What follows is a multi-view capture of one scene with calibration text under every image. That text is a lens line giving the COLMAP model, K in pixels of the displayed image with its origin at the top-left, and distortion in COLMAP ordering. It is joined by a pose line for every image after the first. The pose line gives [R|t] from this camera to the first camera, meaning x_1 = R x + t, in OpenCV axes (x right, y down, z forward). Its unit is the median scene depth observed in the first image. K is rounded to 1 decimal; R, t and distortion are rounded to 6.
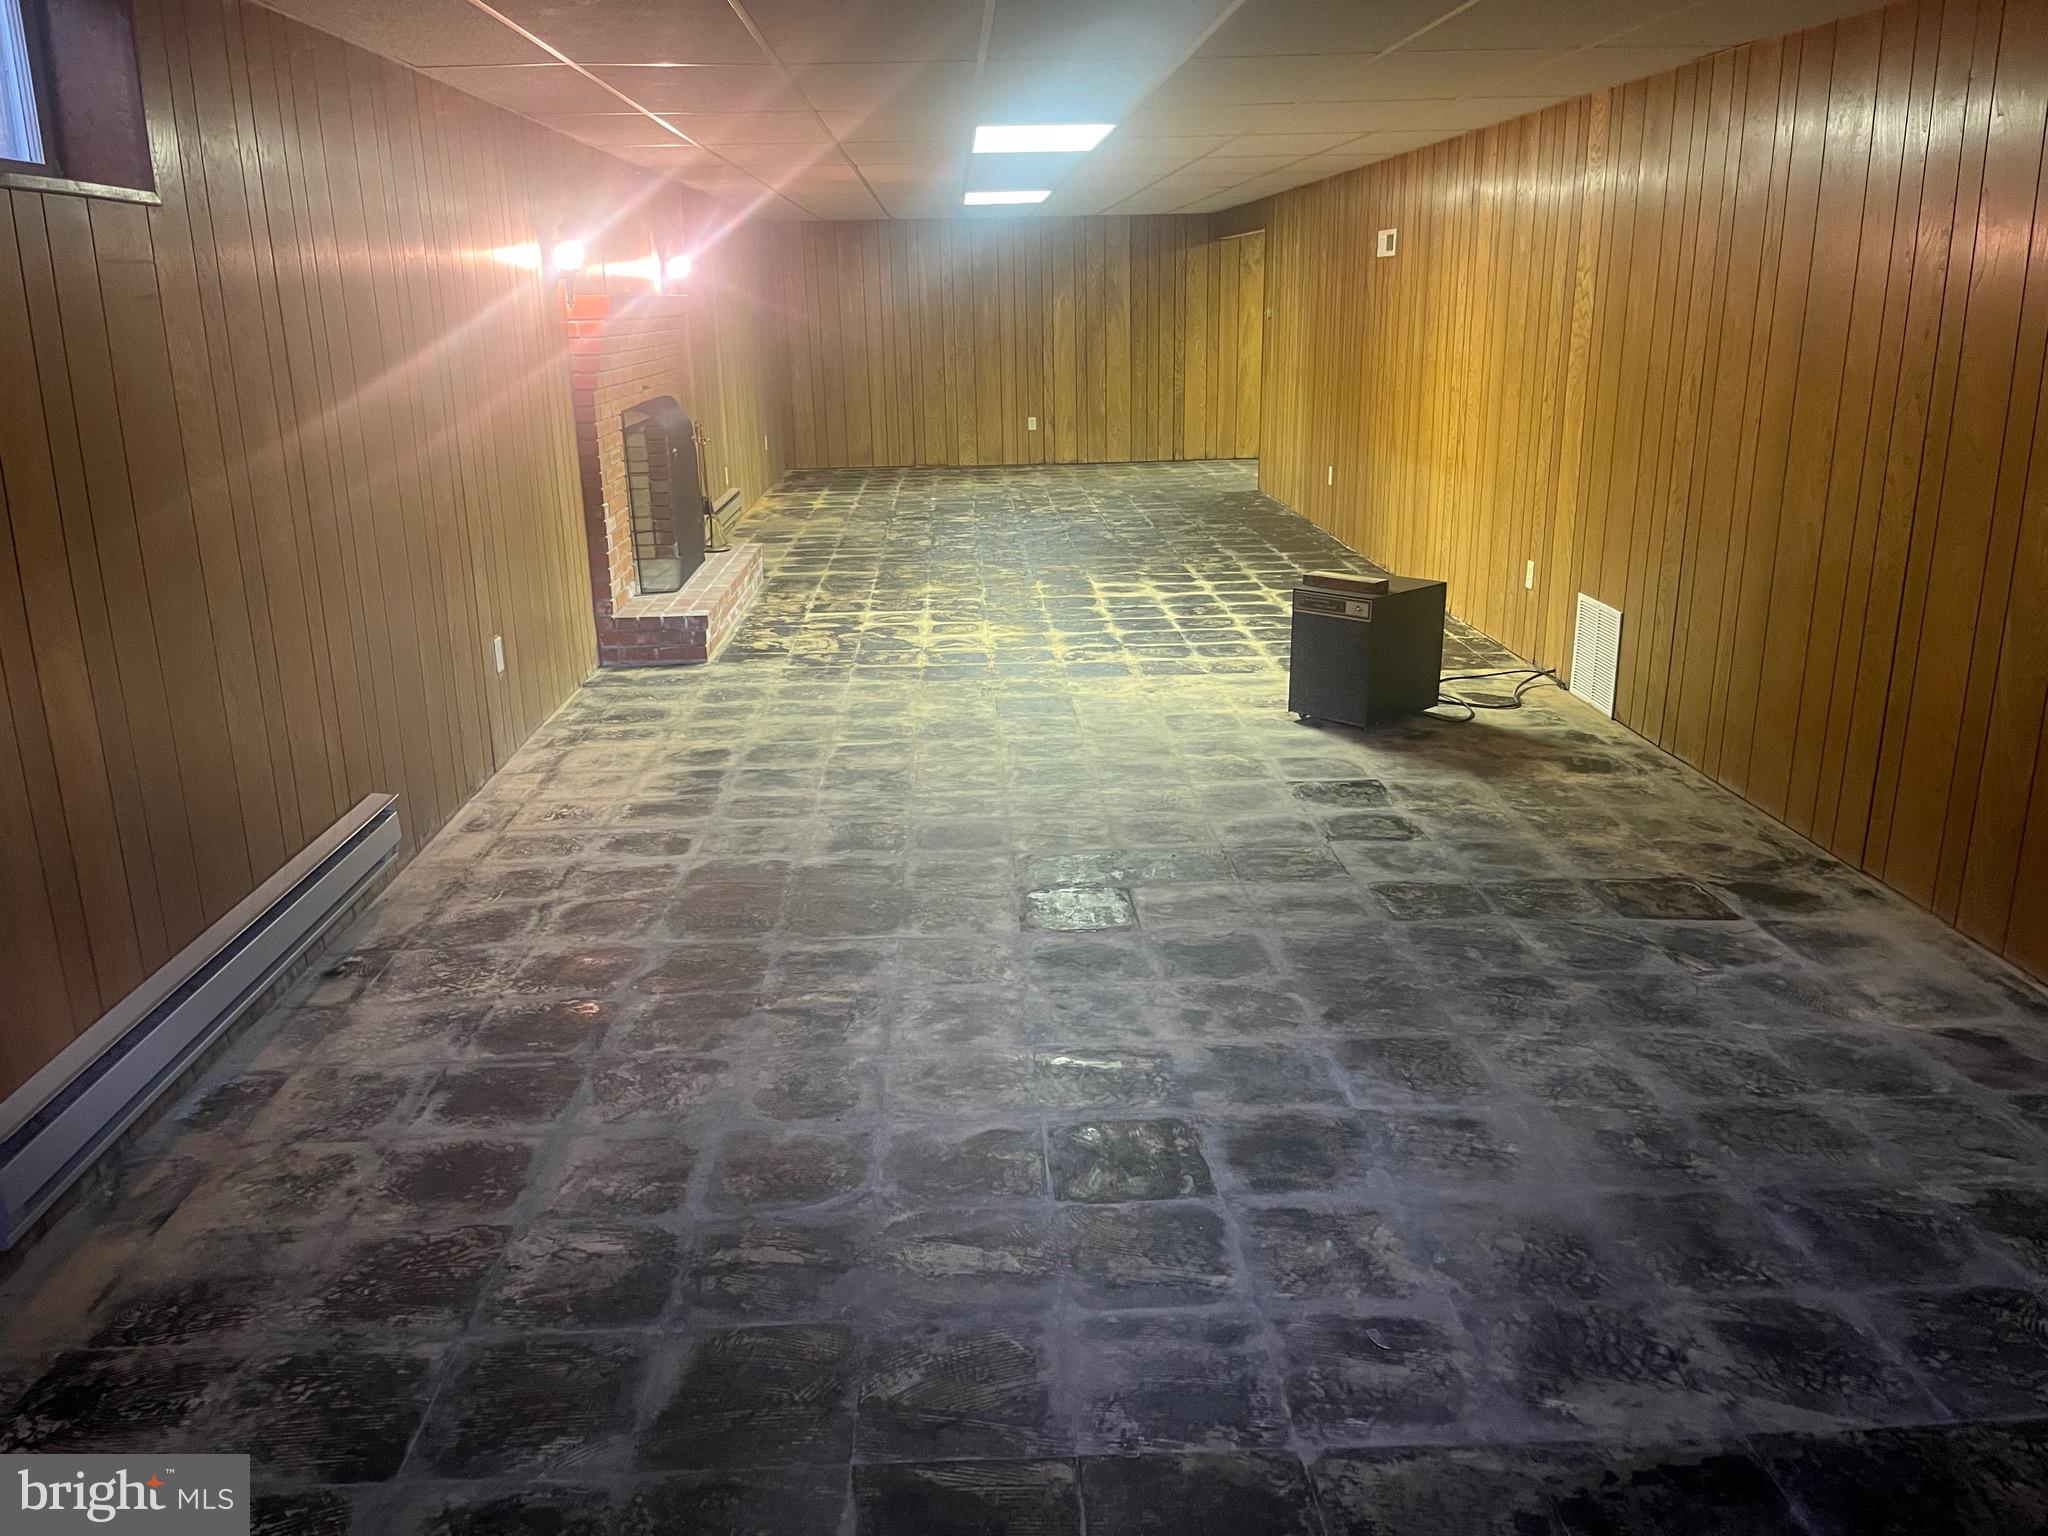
lens RADIAL K [[1553.7, 0, 1016.6], [0, 1553.7, 756.4], [0, 0, 1]] dist [0.045297, -0.062615]
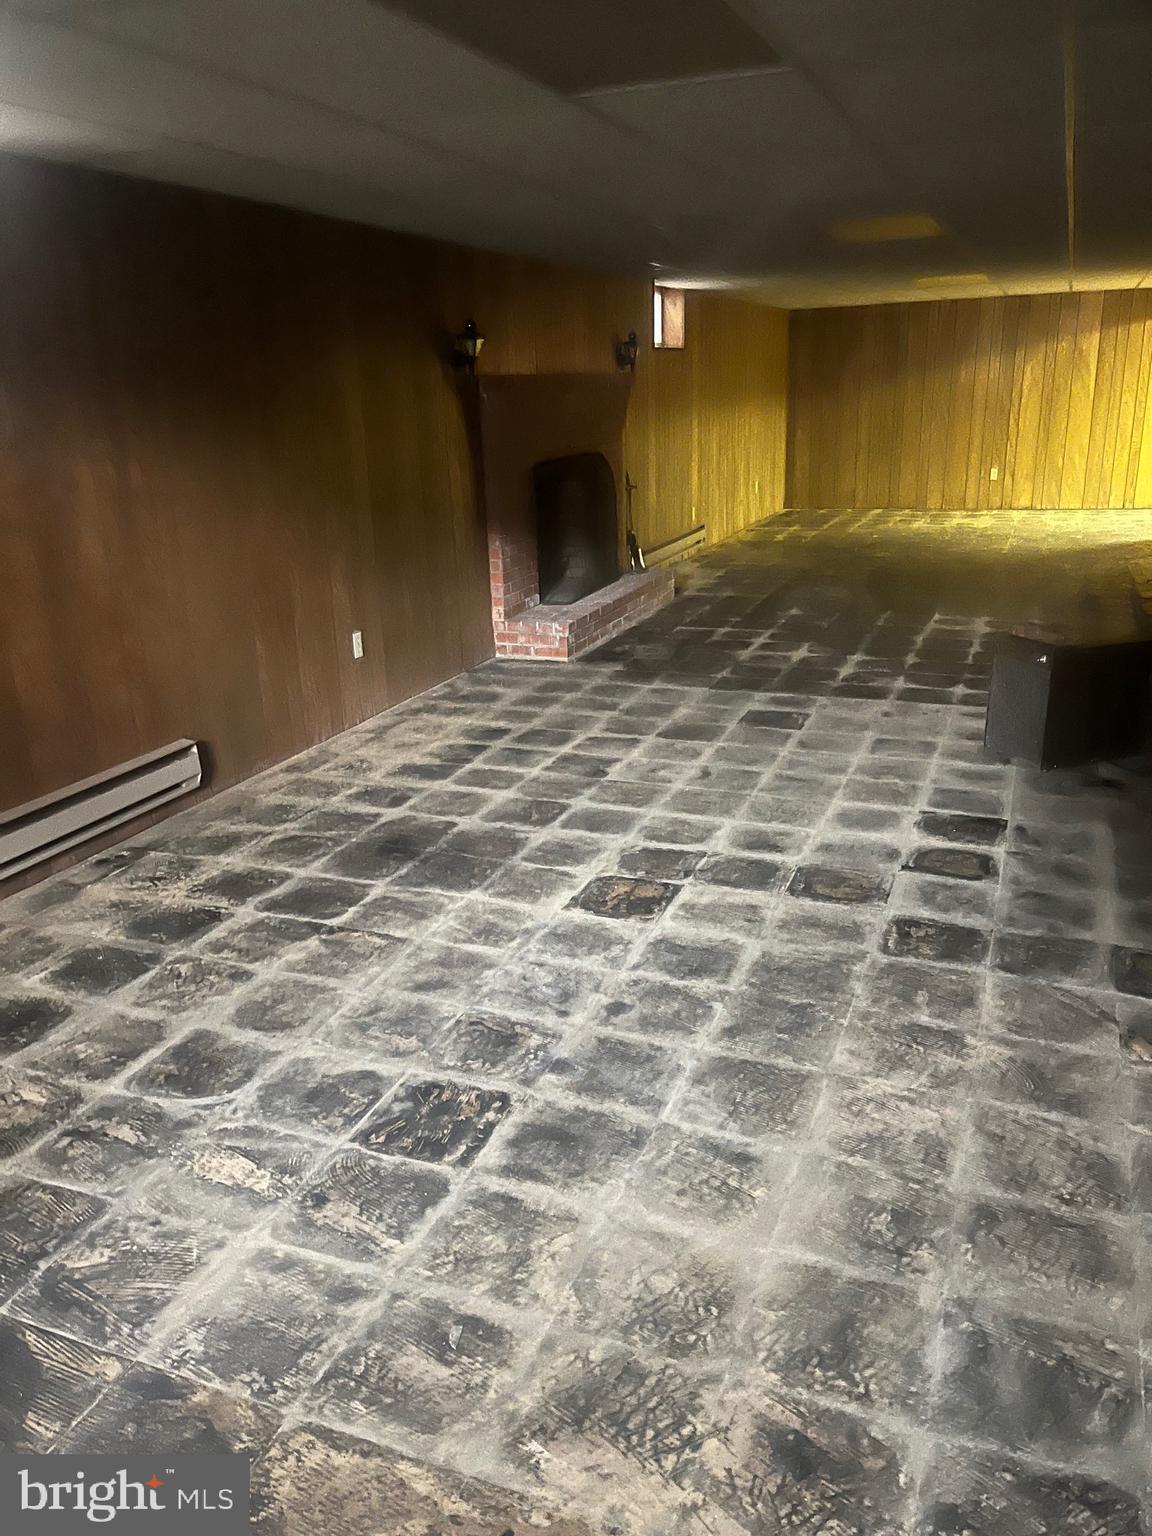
lens RADIAL K [[1165.2, 0, 576.3], [0, 1165.2, 777.9], [0, 0, 1]] dist [0.045297, -0.062615]
pose [[0.916448, 0.119431, -0.381916, 0.504793], [-0.099953, 0.992490, 0.070519, -0.078494], [0.387470, -0.026453, 0.921503, 0.236389]]
